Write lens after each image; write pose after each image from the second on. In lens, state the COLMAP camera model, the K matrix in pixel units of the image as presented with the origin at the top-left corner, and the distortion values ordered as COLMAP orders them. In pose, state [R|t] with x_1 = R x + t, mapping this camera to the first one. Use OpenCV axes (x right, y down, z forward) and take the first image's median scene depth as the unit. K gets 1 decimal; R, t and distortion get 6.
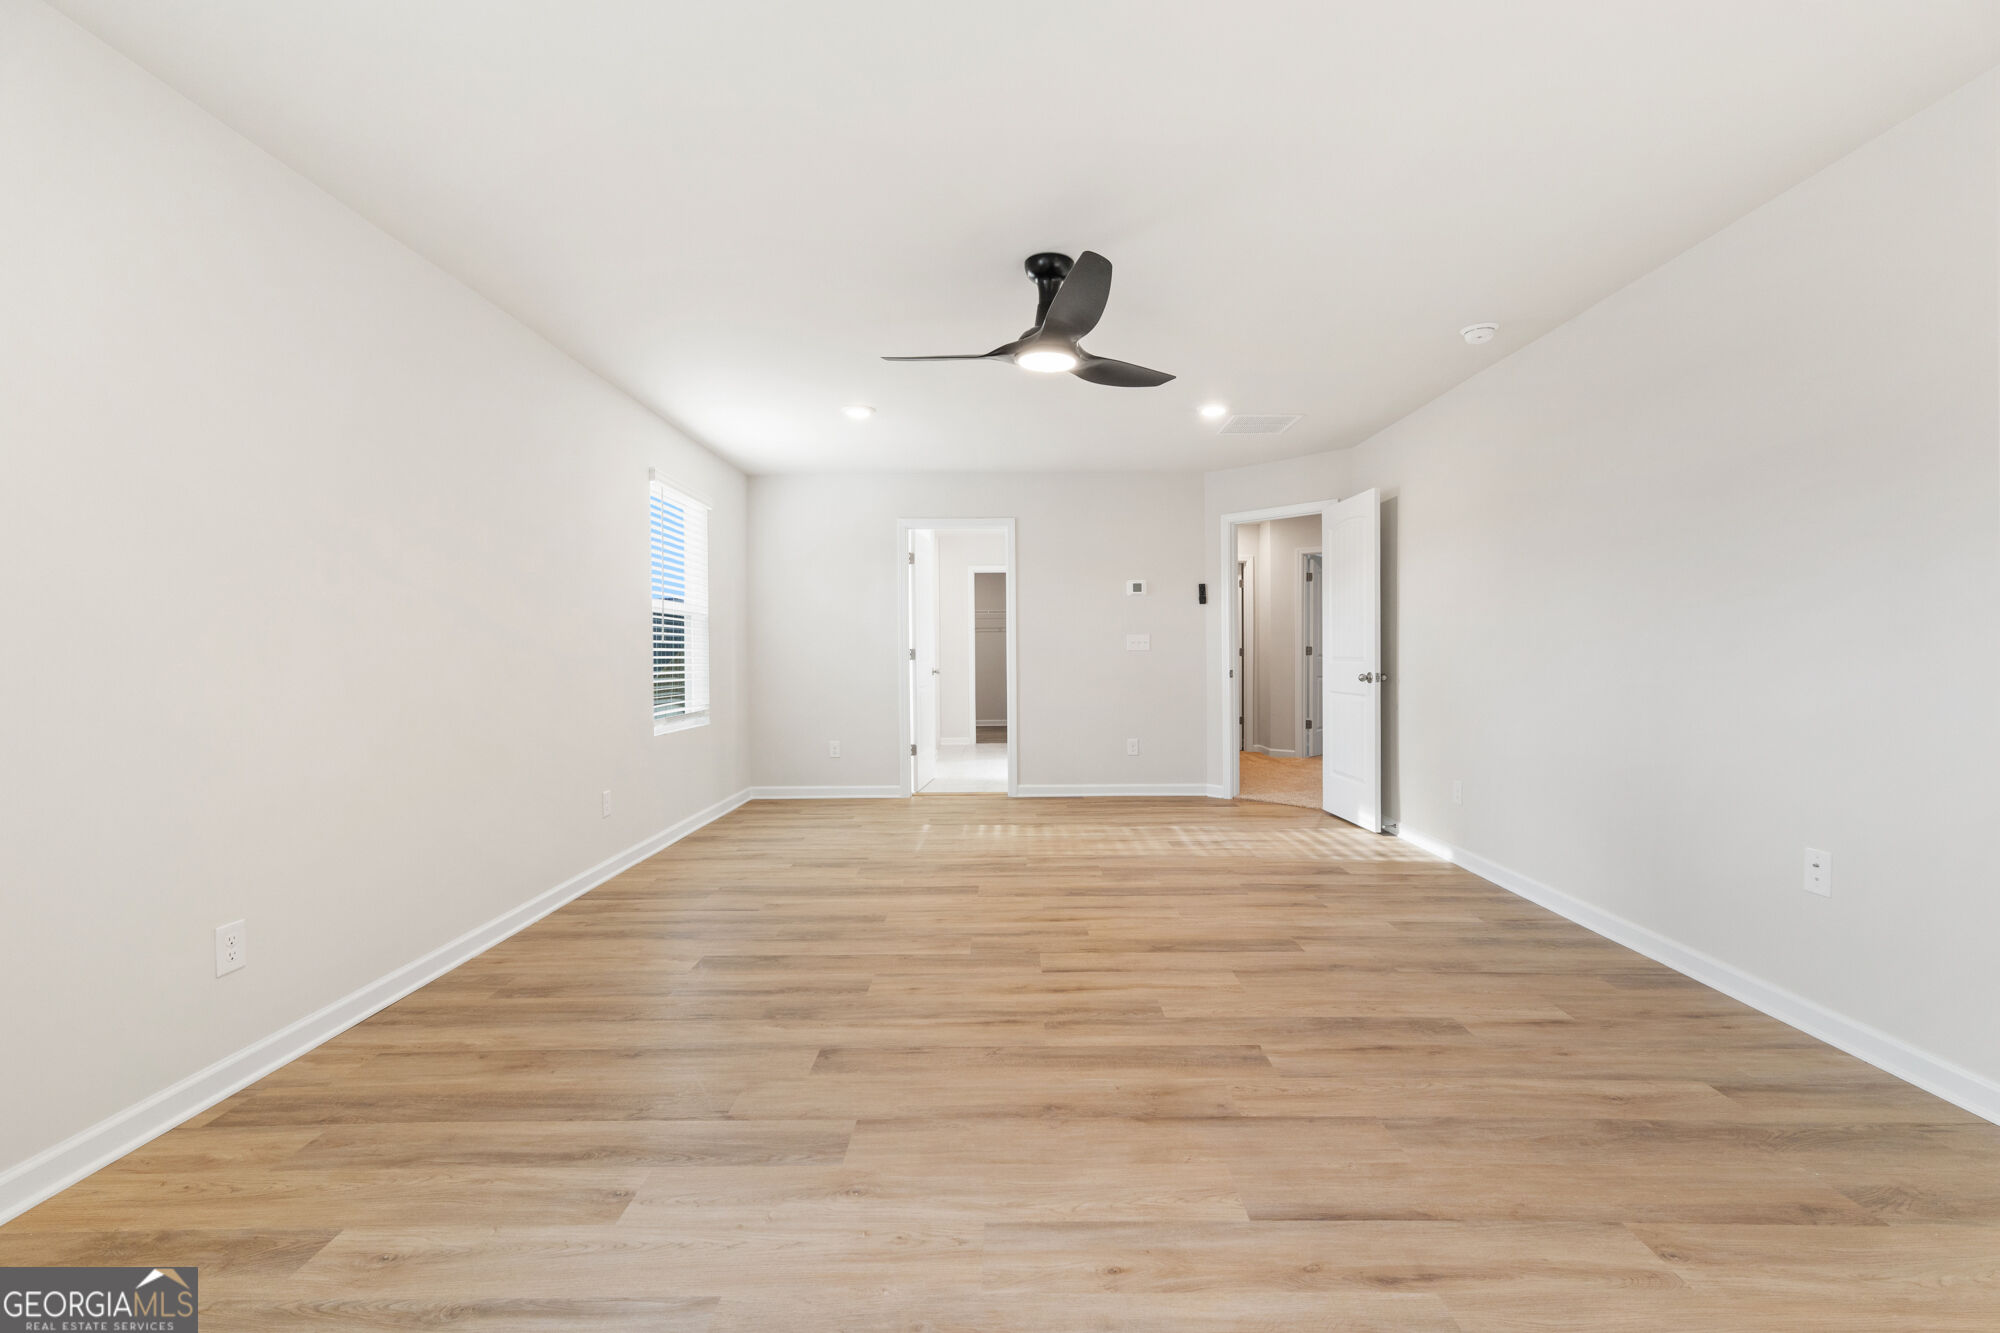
lens RADIAL K [[851.0, 0, 1003.8], [0, 851.0, 661.2], [0, 0, 1]] dist [0.020679, -0.000138]
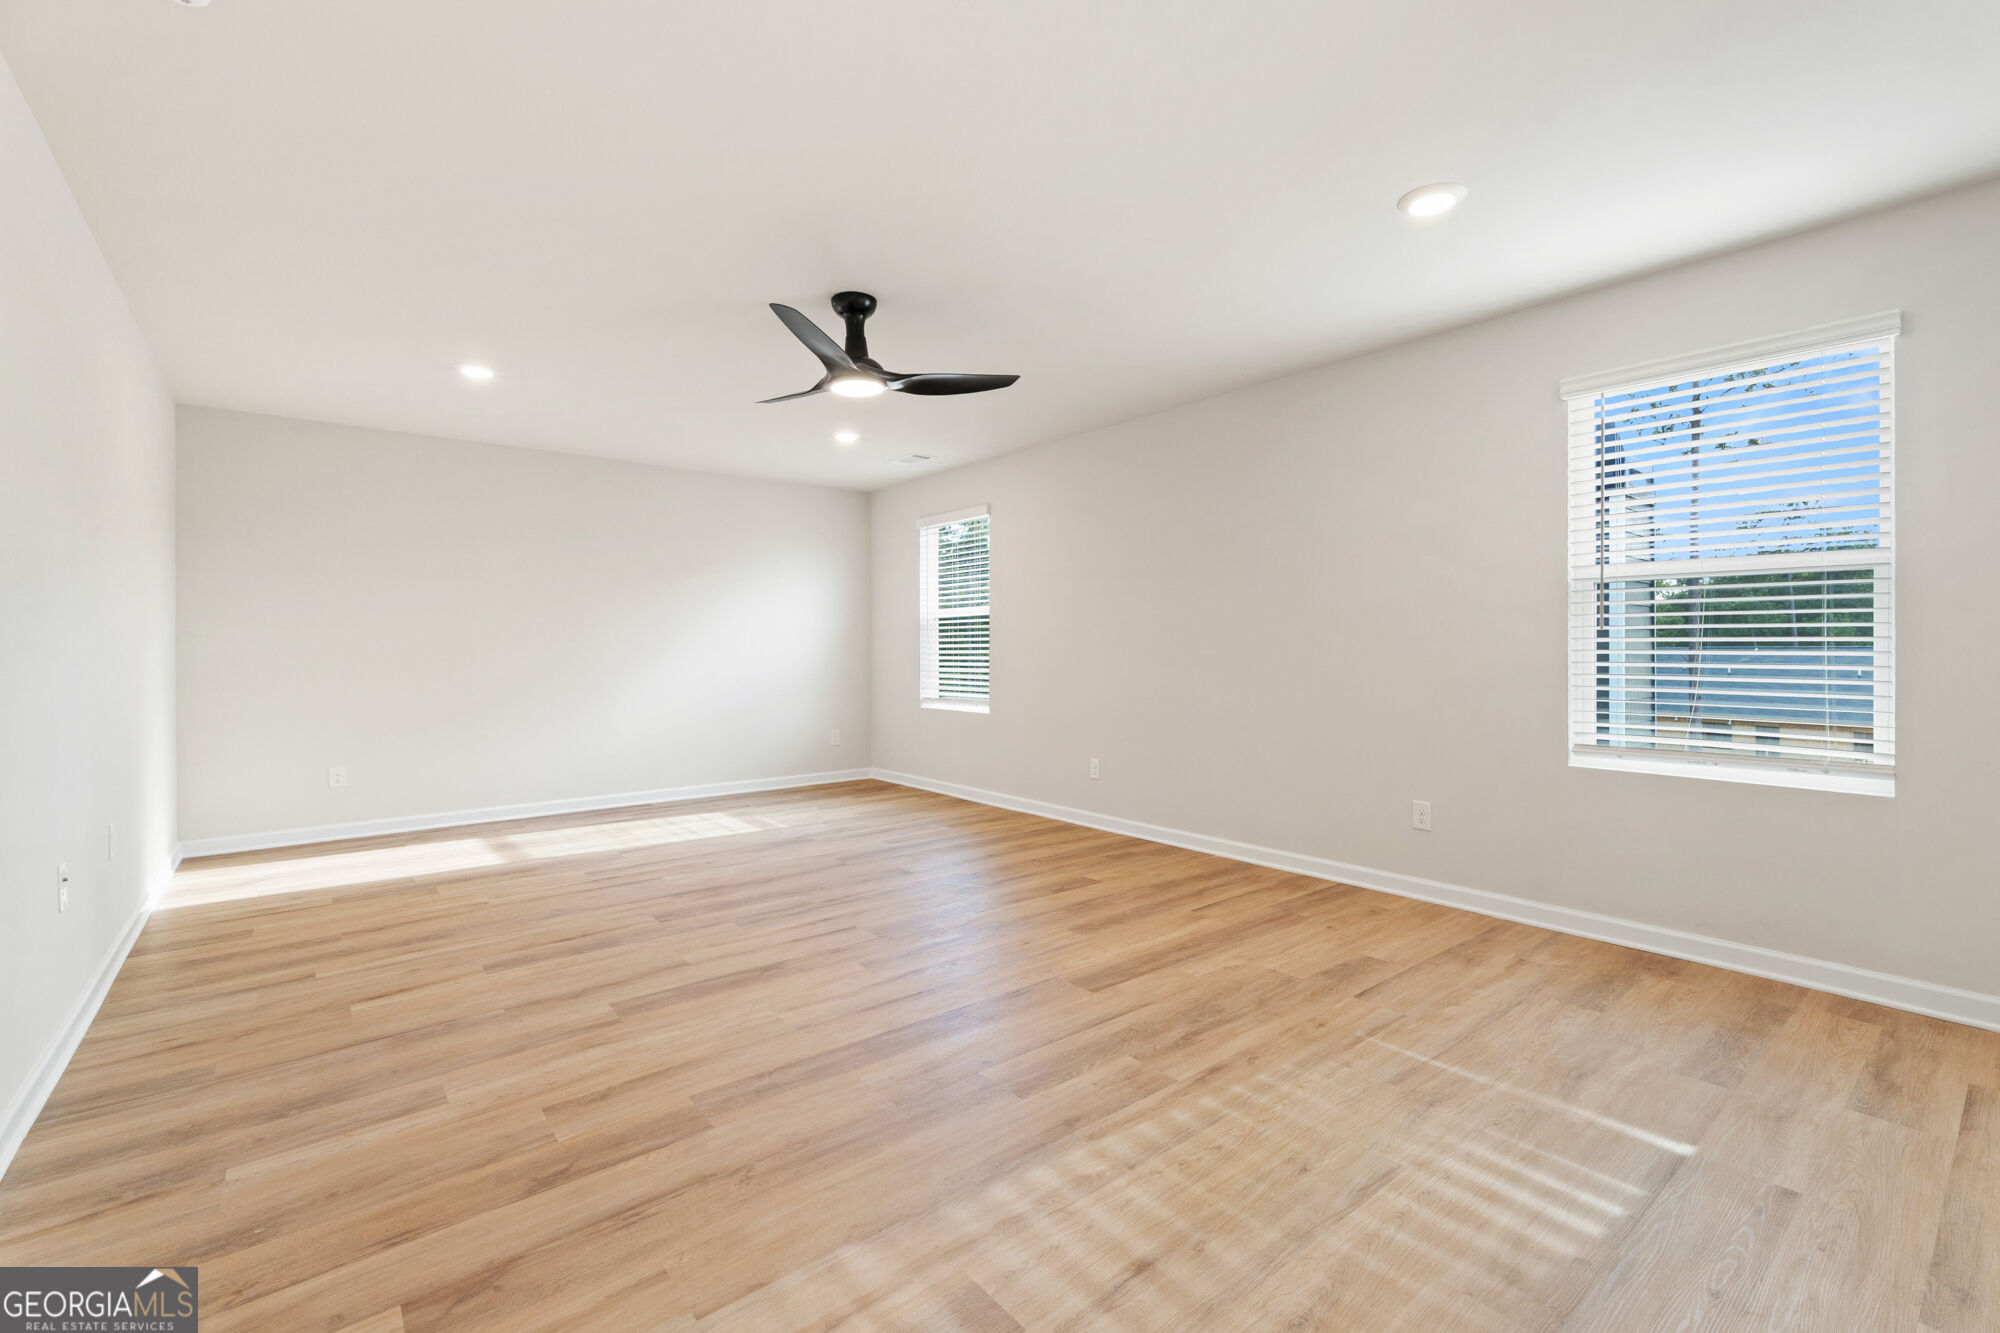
lens RADIAL K [[851.0, 0, 1010.8], [0, 851.0, 660.5], [0, 0, 1]] dist [0.020679, -0.000138]
pose [[-0.768083, 0.019030, -0.640067, 0.655907], [0.001163, 0.999598, 0.028323, -0.032278], [0.640349, 0.021010, -0.767797, 2.139236]]
